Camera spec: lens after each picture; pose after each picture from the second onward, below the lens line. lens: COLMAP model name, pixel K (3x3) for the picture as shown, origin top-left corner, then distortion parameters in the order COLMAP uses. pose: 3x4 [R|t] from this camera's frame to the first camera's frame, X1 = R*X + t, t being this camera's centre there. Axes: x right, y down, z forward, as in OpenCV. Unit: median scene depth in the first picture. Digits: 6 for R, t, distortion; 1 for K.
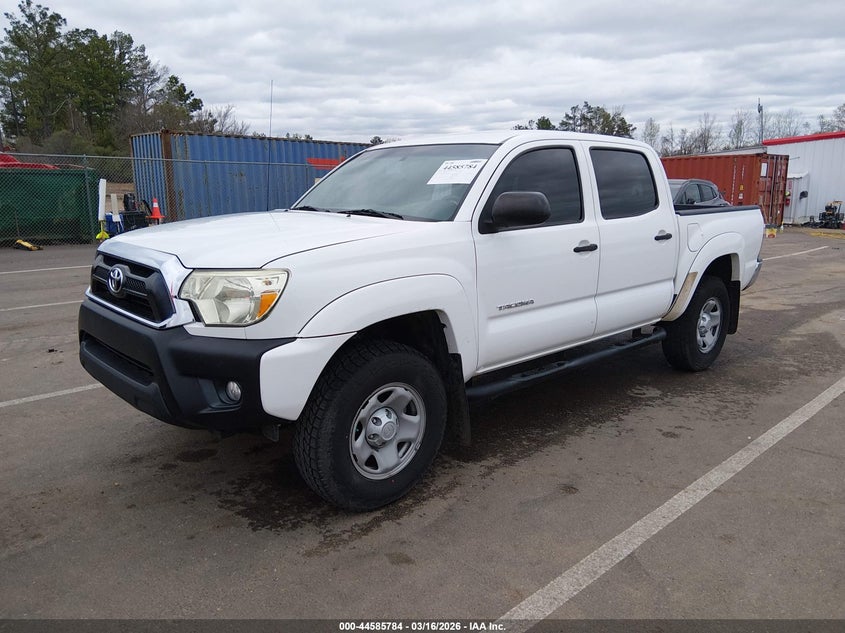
lens RADIAL K [[624.6, 0, 399.6], [0, 624.6, 316.3], [0, 0, 1]] dist [-0.004175, -0.004317]
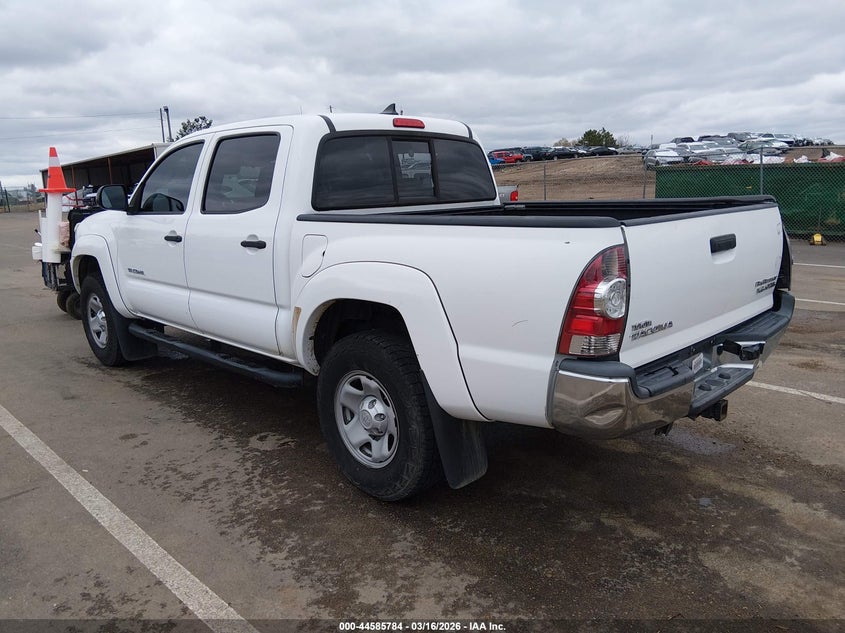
lens RADIAL K [[624.6, 0, 399.6], [0, 624.6, 316.3], [0, 0, 1]] dist [-0.004175, -0.004317]
pose [[0.058992, 0.203537, -0.977289, 1.415180], [-0.169065, 0.966888, 0.191165, -0.253595], [0.983838, 0.153948, 0.091449, 1.345721]]
